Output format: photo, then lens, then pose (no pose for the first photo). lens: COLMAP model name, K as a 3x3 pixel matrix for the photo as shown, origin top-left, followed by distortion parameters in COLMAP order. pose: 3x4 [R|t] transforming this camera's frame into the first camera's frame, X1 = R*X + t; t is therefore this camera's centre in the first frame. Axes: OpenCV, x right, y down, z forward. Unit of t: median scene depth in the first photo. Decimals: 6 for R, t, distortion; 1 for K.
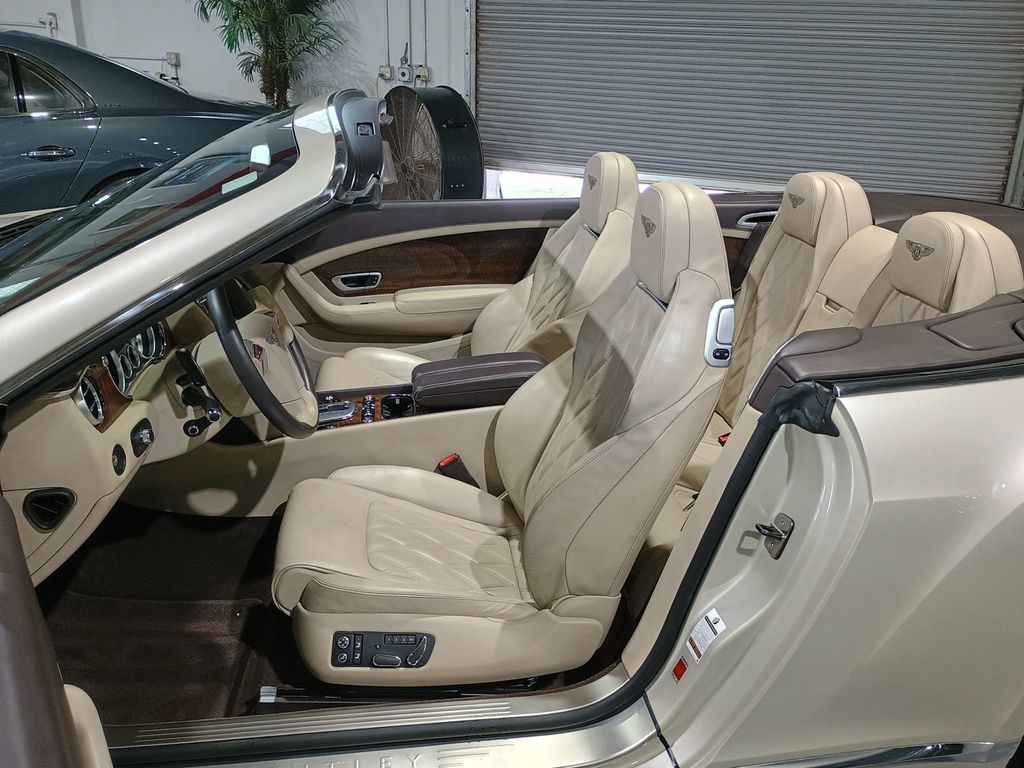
lens RADIAL K [[911.0, 0, 518.6], [0, 911.0, 387.9], [0, 0, 1]] dist [0.064058, -0.085350]
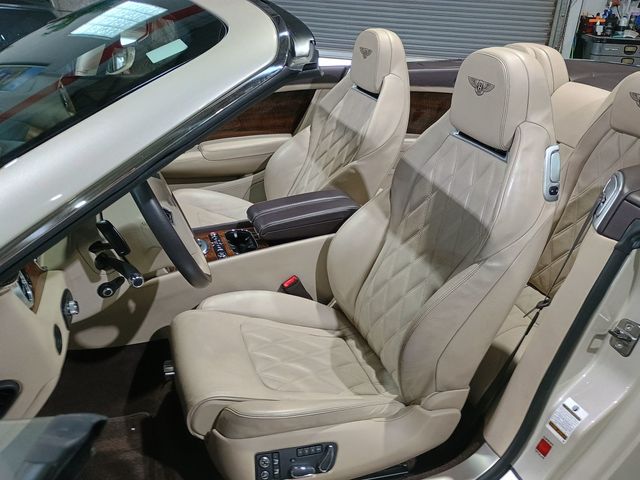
lens RADIAL K [[563.4, 0, 315.4], [0, 563.4, 240.3], [0, 0, 1]] dist [0.082351, -0.124242]
pose [[0.977402, -0.078967, 0.196086, -0.215208], [0.060958, 0.993489, 0.096248, -0.055794], [-0.202409, -0.082120, 0.975852, 0.273016]]
